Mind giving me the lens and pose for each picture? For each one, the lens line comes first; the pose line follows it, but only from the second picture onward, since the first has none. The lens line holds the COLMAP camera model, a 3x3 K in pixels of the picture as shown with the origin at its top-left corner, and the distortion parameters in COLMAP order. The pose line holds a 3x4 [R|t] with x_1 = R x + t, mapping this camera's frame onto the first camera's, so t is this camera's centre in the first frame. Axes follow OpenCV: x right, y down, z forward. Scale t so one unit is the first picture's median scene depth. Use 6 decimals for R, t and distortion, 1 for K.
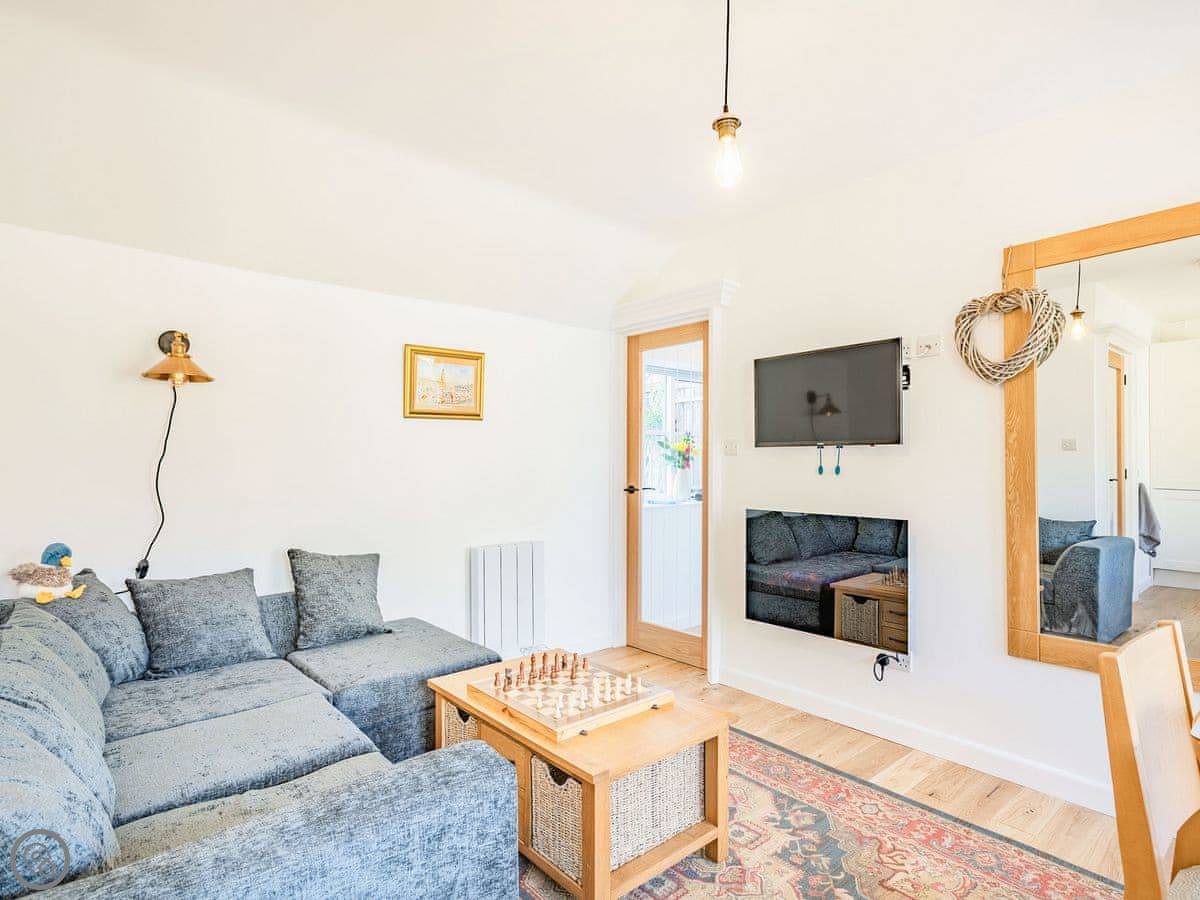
lens RADIAL K [[581.6, 0, 641.6], [0, 581.6, 464.1], [0, 0, 1]] dist [0.008333, -0.000635]
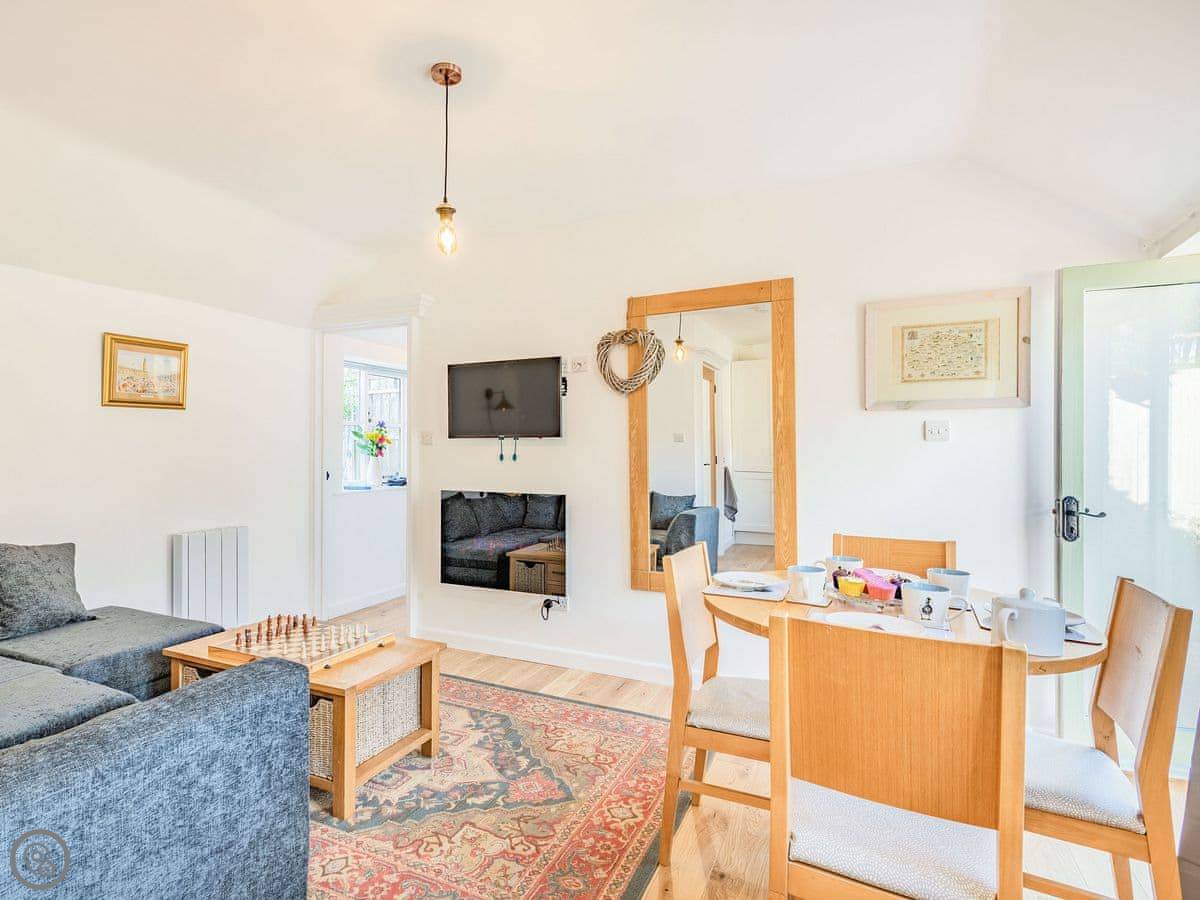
lens RADIAL K [[633.9, 0, 629.9], [0, 633.9, 454.9], [0, 0, 1]] dist [0.013350, 0.000299]
pose [[0.864306, -0.002326, 0.502961, -0.143920], [0.000845, 0.999995, 0.003173, 0.001333], [-0.502965, -0.002318, 0.864303, -0.324663]]
